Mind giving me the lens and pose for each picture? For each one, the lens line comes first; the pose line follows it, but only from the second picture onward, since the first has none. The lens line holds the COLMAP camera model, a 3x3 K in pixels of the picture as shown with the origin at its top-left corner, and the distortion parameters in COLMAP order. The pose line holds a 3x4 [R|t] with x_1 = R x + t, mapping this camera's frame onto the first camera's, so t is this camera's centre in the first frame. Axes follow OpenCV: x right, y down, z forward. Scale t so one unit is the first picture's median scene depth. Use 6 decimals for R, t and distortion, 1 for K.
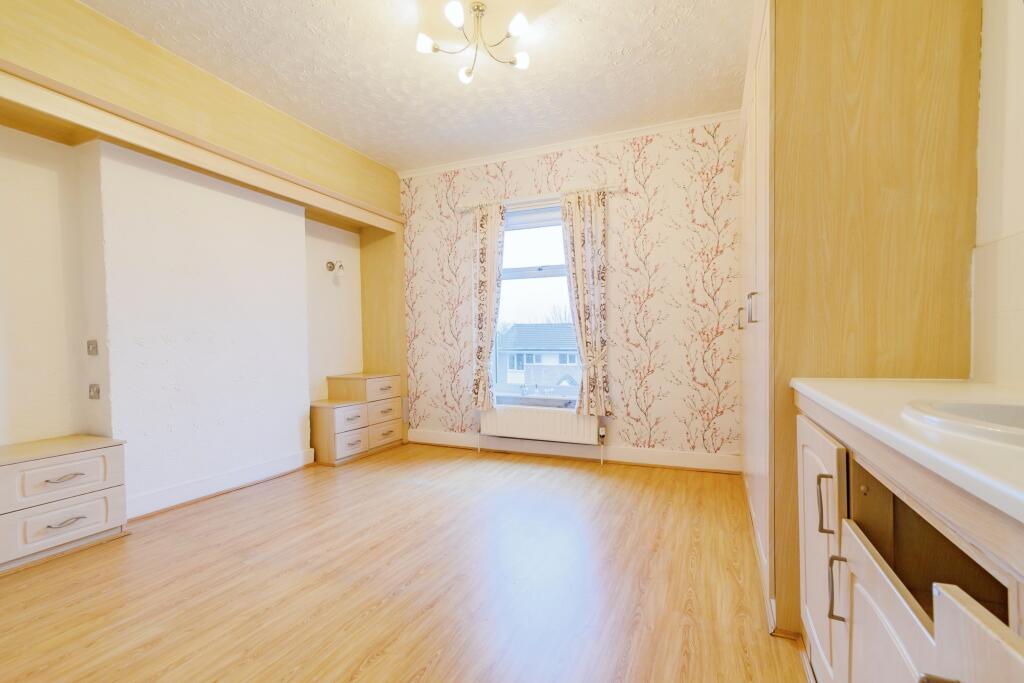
lens RADIAL K [[459.0, 0, 512.0], [0, 459.0, 341.5], [0, 0, 1]] dist [0.000332, 0.000195]
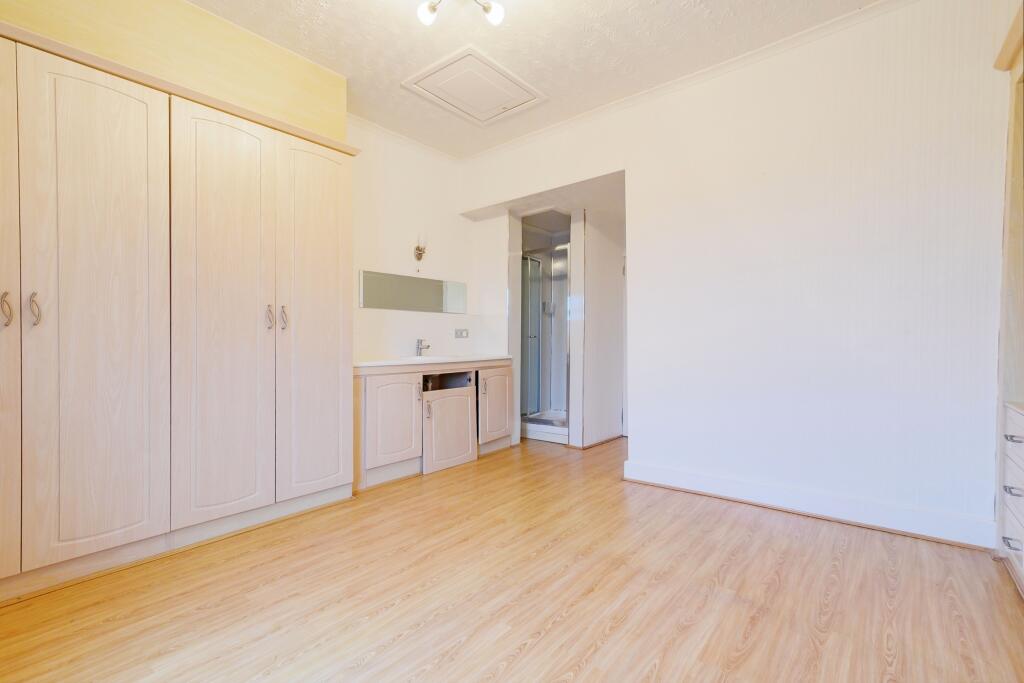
lens RADIAL K [[459.0, 0, 512.0], [0, 459.0, 341.5], [0, 0, 1]] dist [0.000332, 0.000195]
pose [[-0.963895, 0.018785, 0.265621, -0.408926], [0.016768, 0.999811, -0.009861, 0.013217], [-0.265756, -0.005051, -0.964027, 1.897711]]
